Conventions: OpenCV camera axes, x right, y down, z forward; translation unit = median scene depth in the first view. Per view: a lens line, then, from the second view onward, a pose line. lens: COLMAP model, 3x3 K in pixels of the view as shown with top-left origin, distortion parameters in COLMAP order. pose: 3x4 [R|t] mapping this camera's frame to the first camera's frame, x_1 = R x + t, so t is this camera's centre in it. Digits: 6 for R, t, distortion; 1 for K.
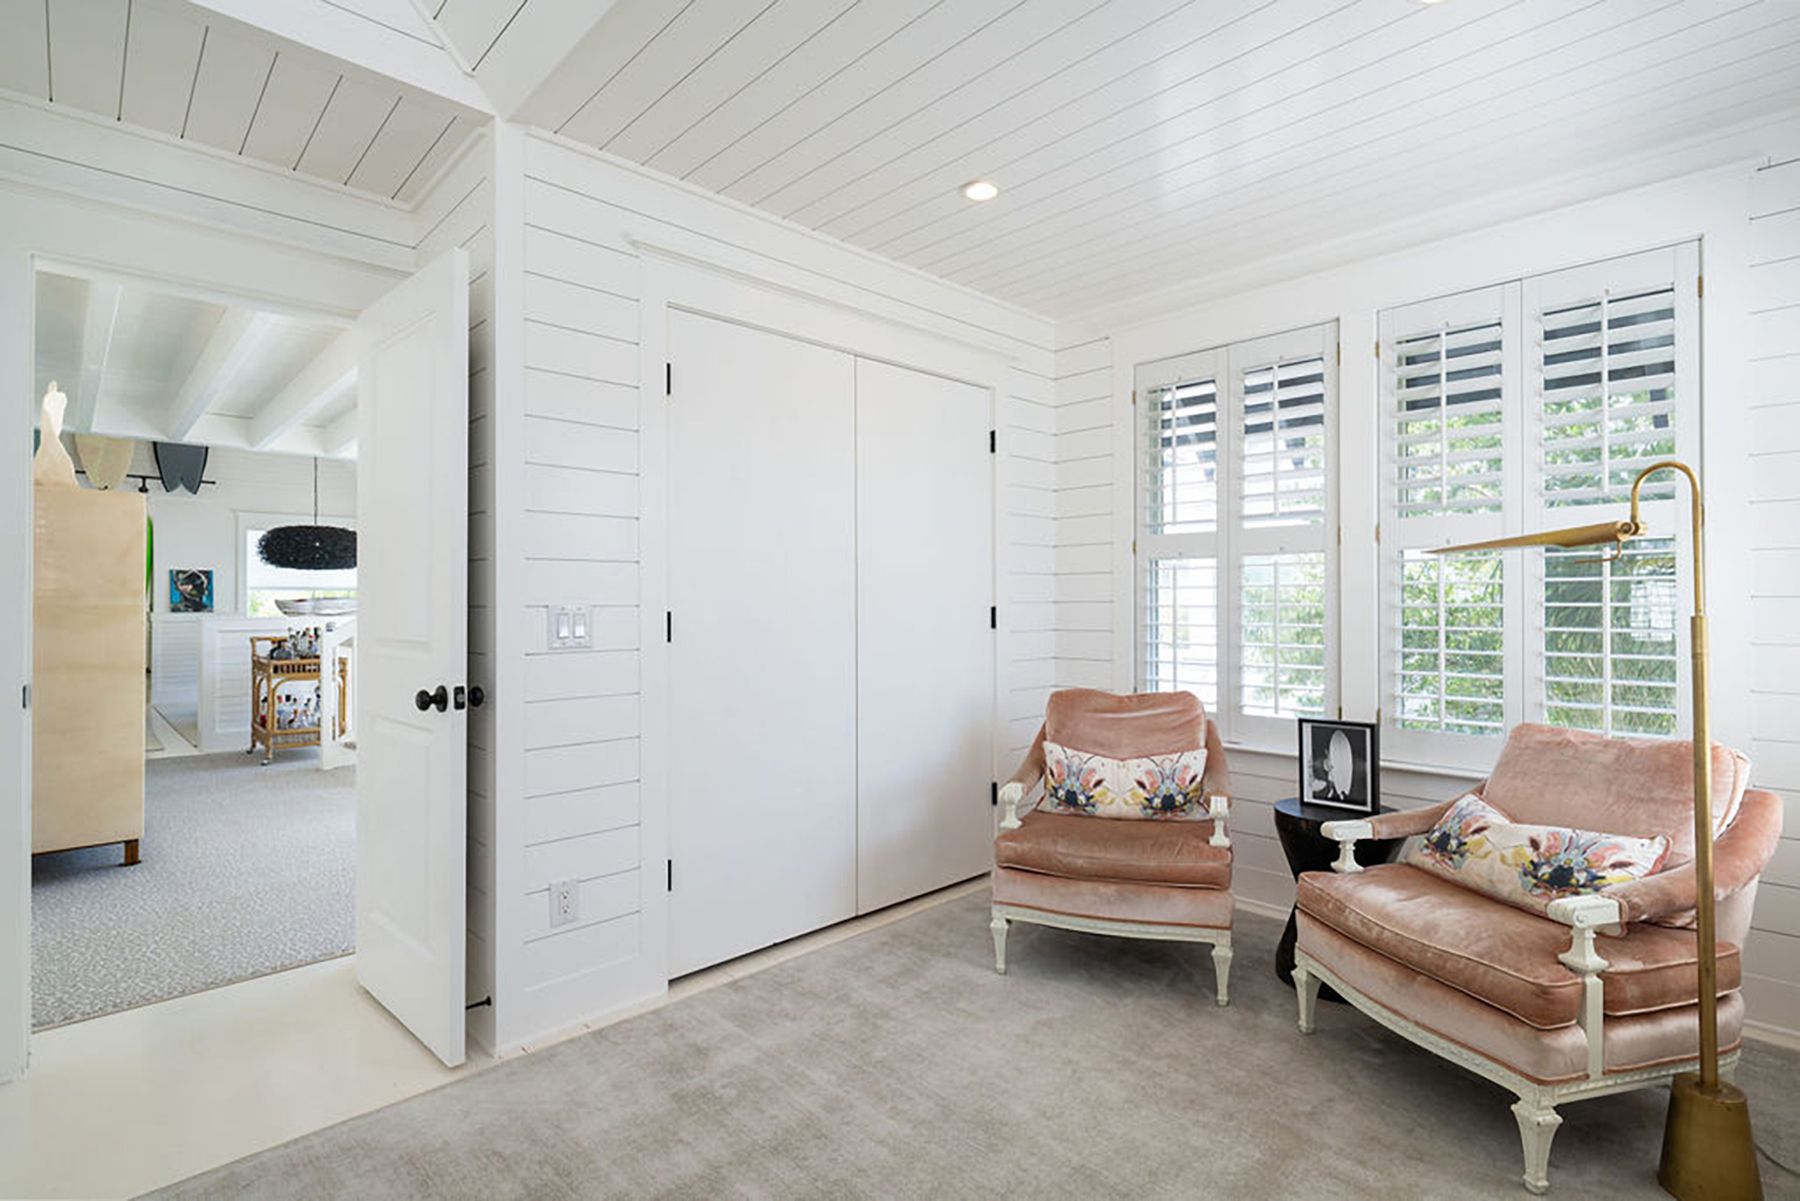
lens RADIAL K [[896.0, 0, 863.1], [0, 896.0, 601.9], [0, 0, 1]] dist [0.002004, -0.000045]
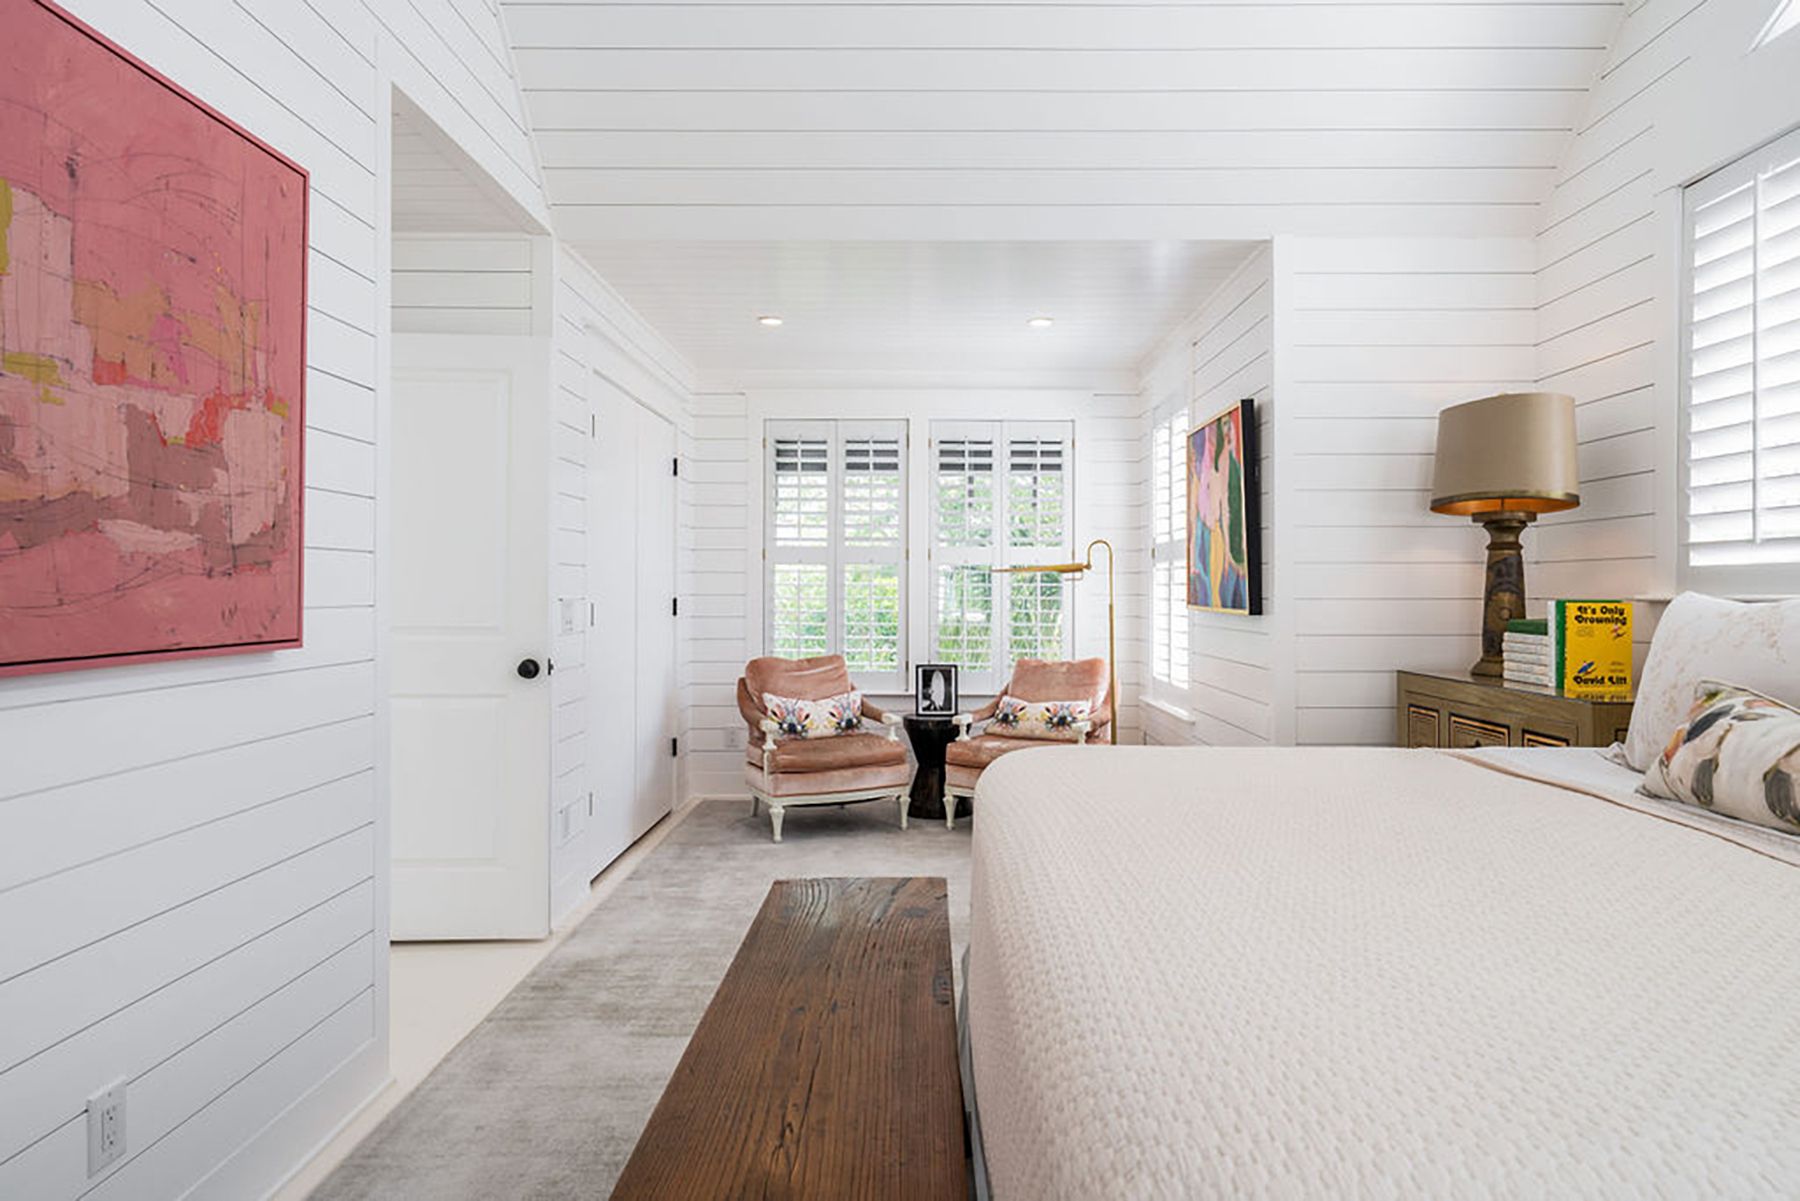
lens RADIAL K [[1255.4, 0, 905.2], [0, 1255.4, 598.7], [0, 0, 1]] dist [0.013836, 0.001367]
pose [[0.681286, -0.001132, 0.732017, -1.253505], [-0.006633, 0.999948, 0.007719, -0.013895], [-0.731987, -0.010114, 0.681243, -0.594157]]
